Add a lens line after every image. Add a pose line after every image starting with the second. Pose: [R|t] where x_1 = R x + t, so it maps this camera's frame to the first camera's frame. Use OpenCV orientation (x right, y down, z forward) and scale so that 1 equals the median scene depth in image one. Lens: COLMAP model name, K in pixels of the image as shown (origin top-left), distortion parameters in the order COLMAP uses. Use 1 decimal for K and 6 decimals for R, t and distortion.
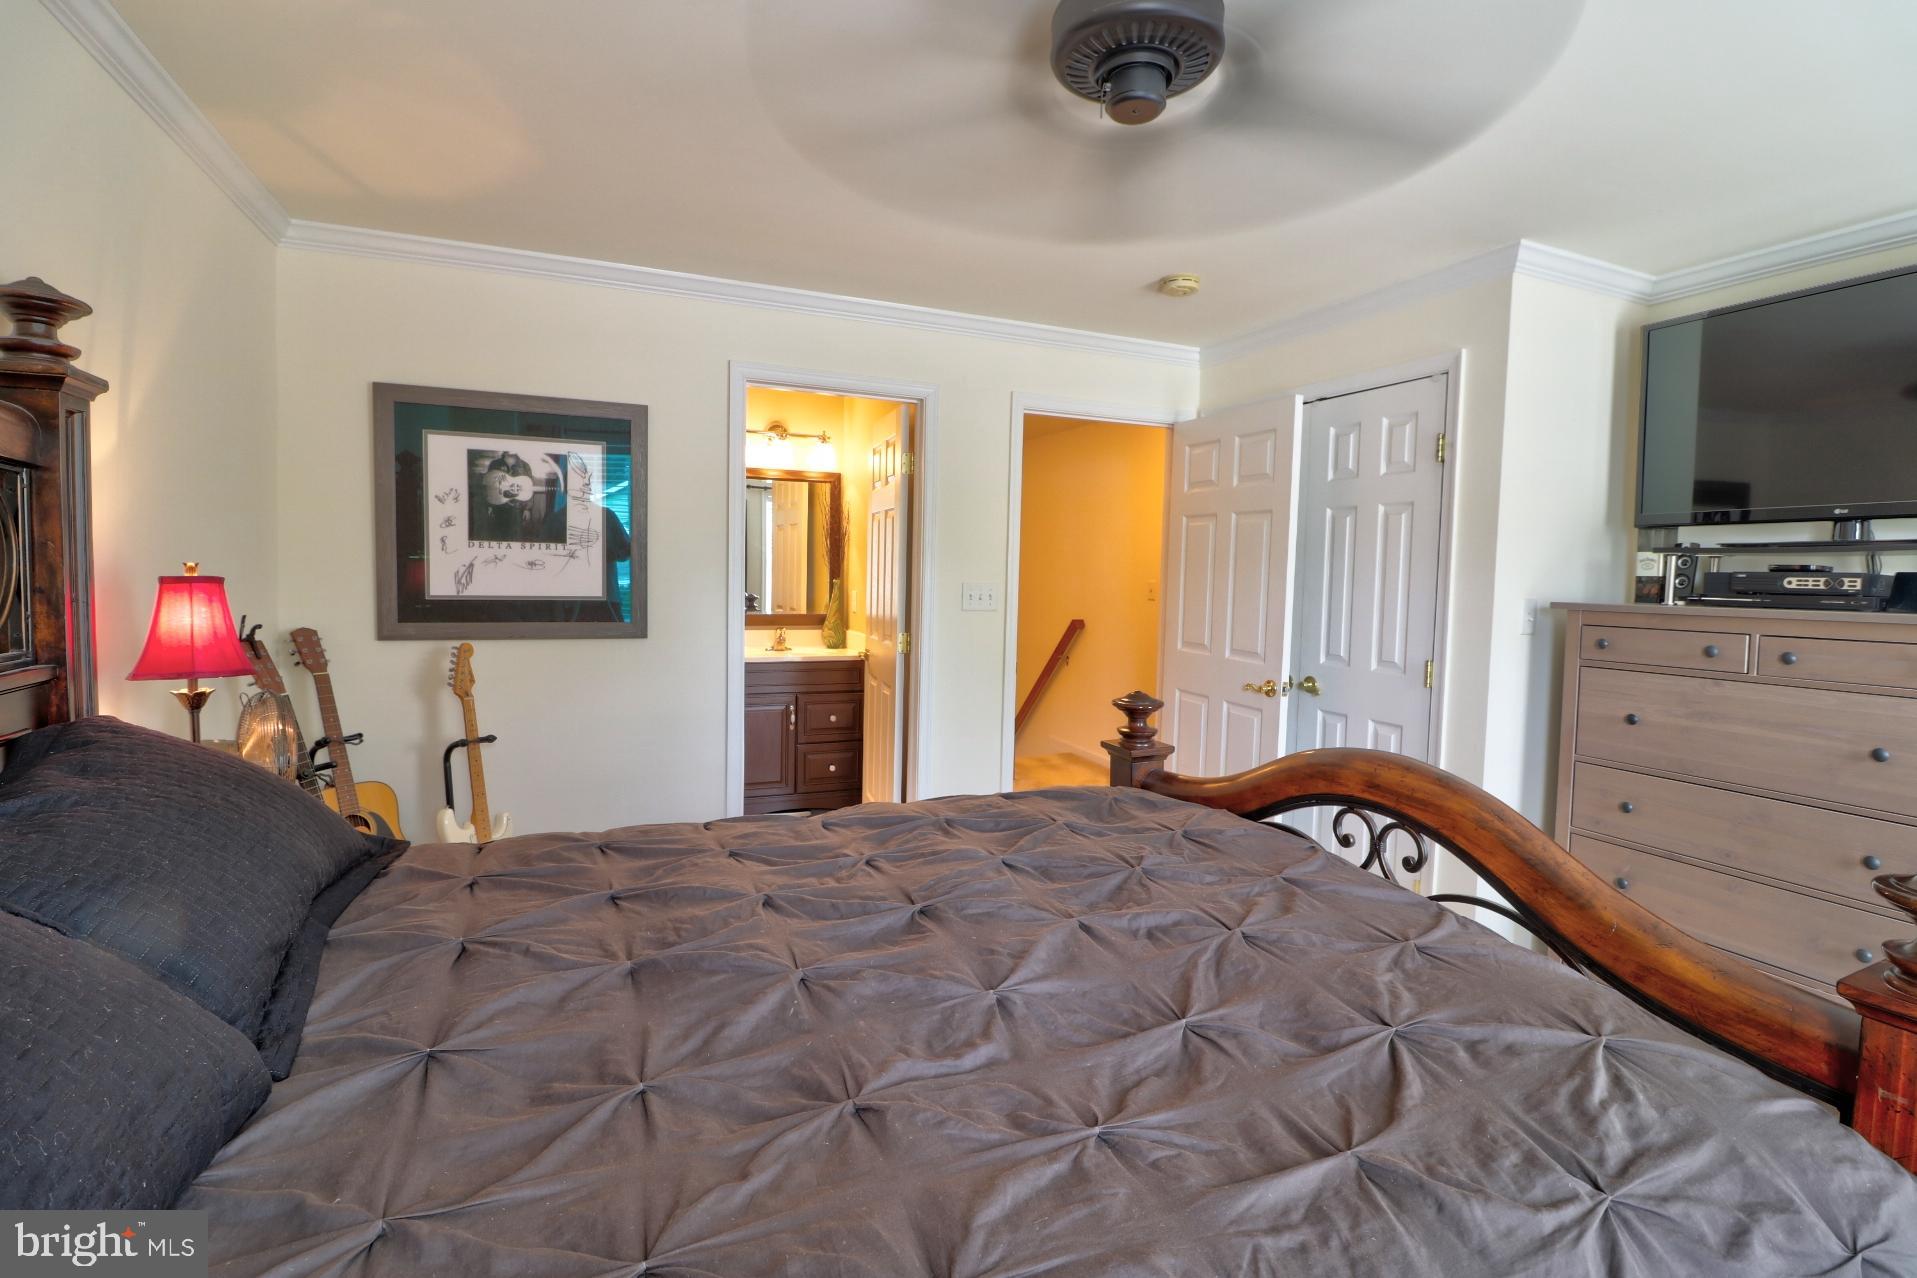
lens RADIAL K [[898.0, 0, 959.7], [0, 898.0, 631.1], [0, 0, 1]] dist [-0.013458, -0.002974]
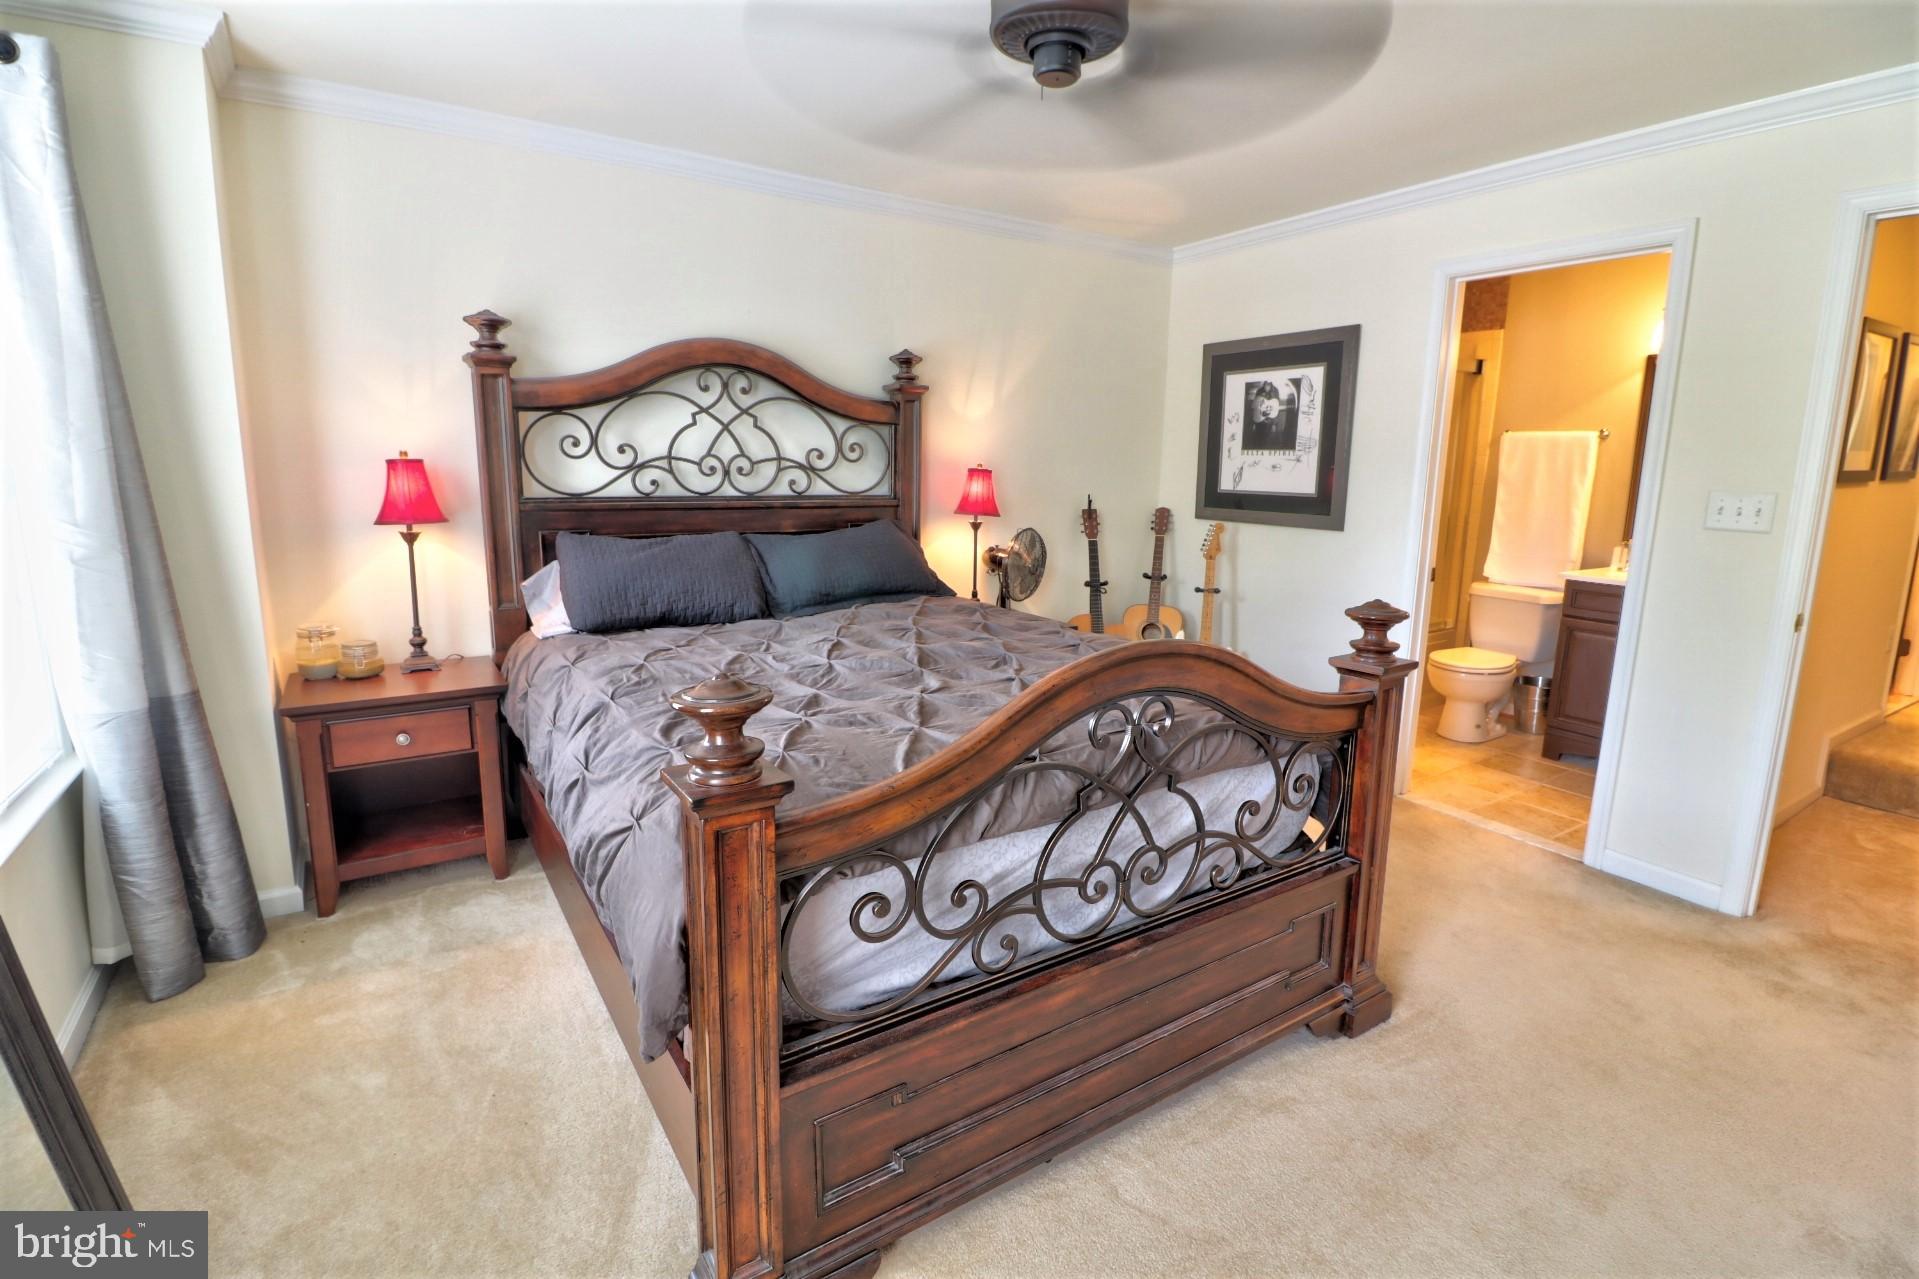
lens RADIAL K [[899.0, 0, 952.5], [0, 899.0, 629.8], [0, 0, 1]] dist [-0.013458, -0.002974]
pose [[0.168824, 0.163618, -0.971971, 0.765839], [-0.078807, 0.985209, 0.152159, -0.002795], [0.982491, 0.050910, 0.179221, 0.322070]]
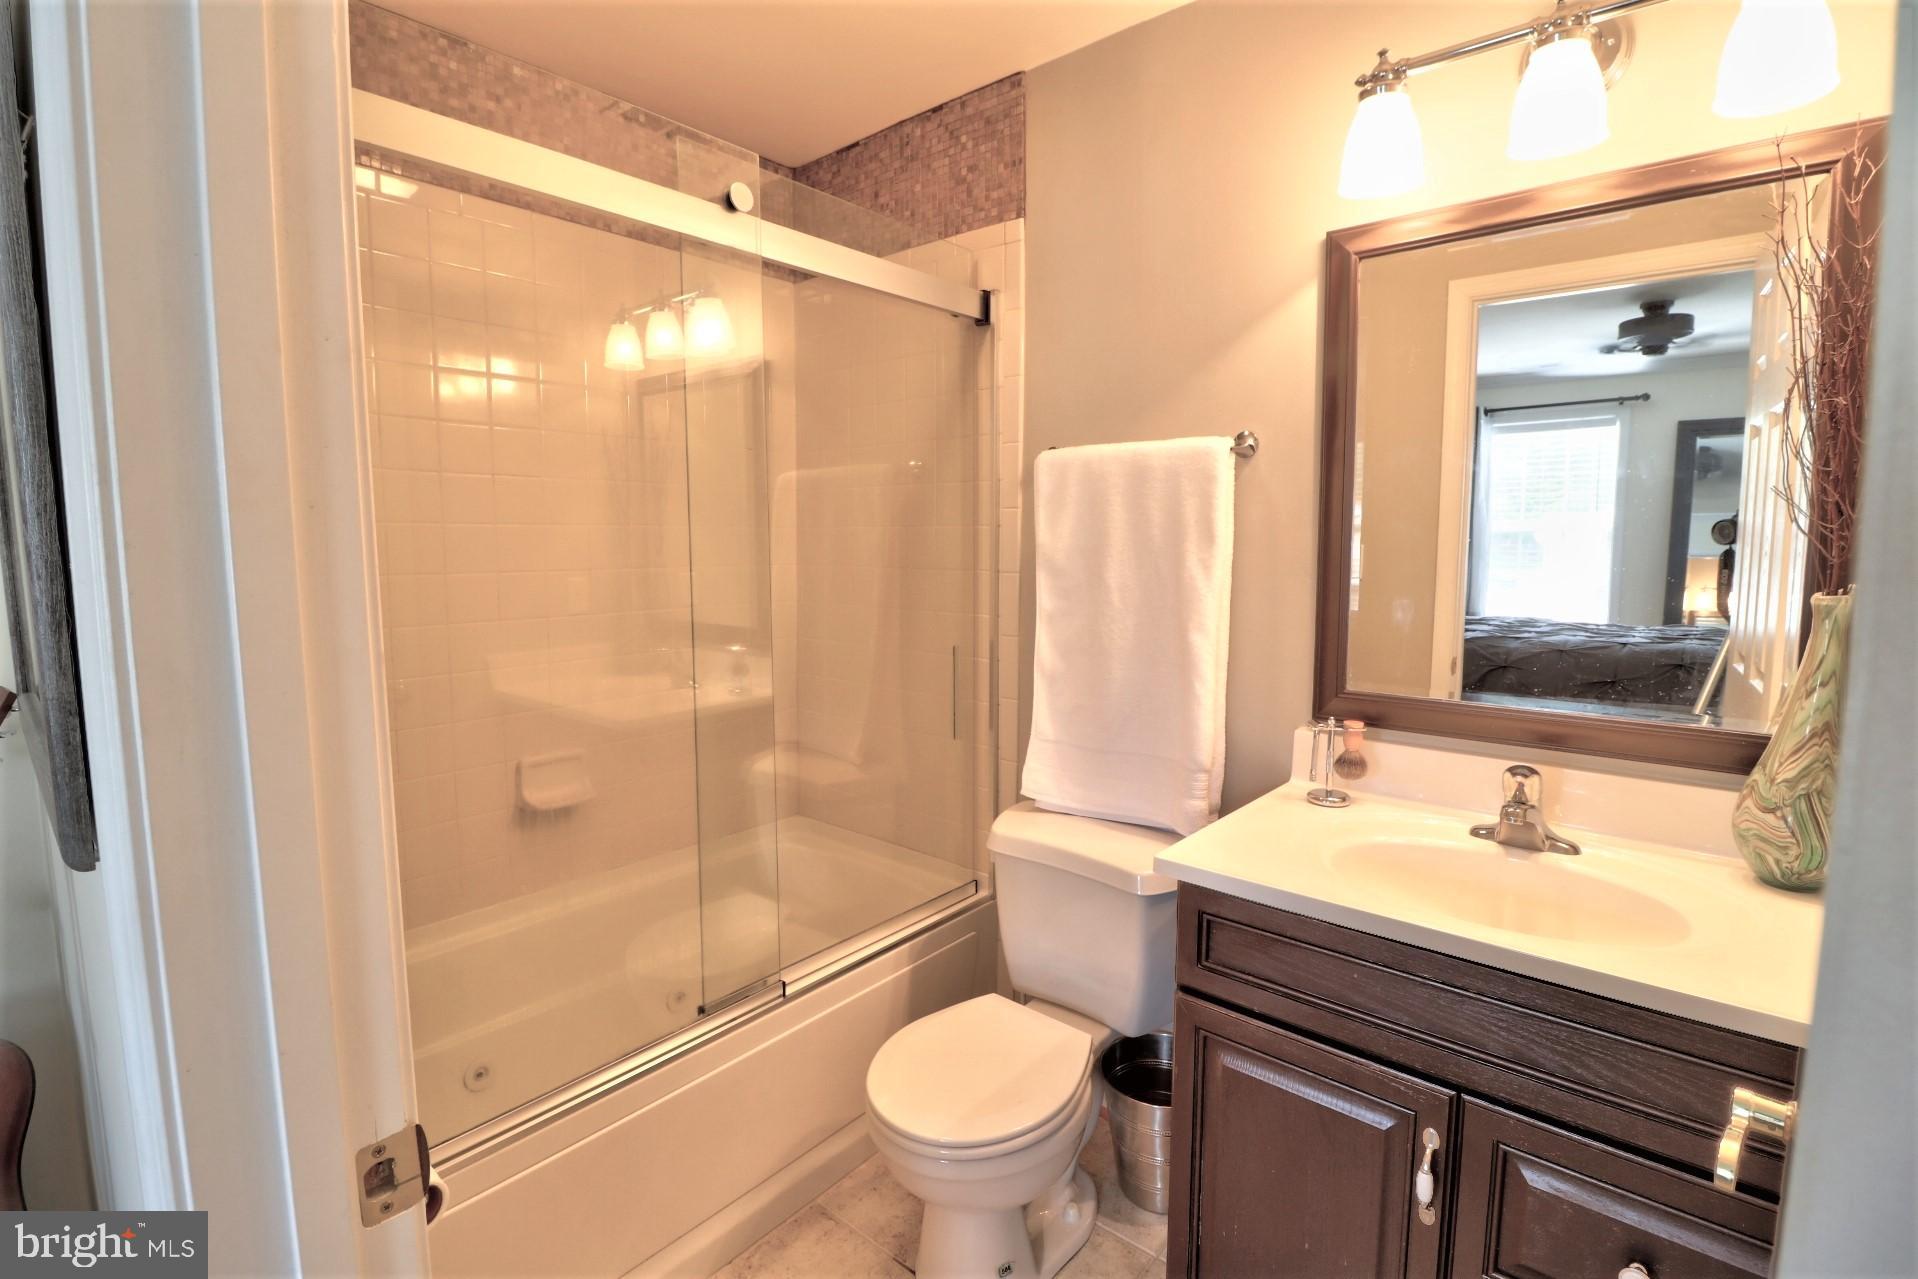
lens RADIAL K [[898.5, 0, 959.7], [0, 898.5, 631.1], [0, 0, 1]] dist [-0.013458, -0.002974]
pose [[0.460579, 0.068241, -0.884992, -0.070328], [-0.051192, 0.997423, 0.050269, -0.077919], [0.886141, 0.022152, 0.462885, 1.168277]]
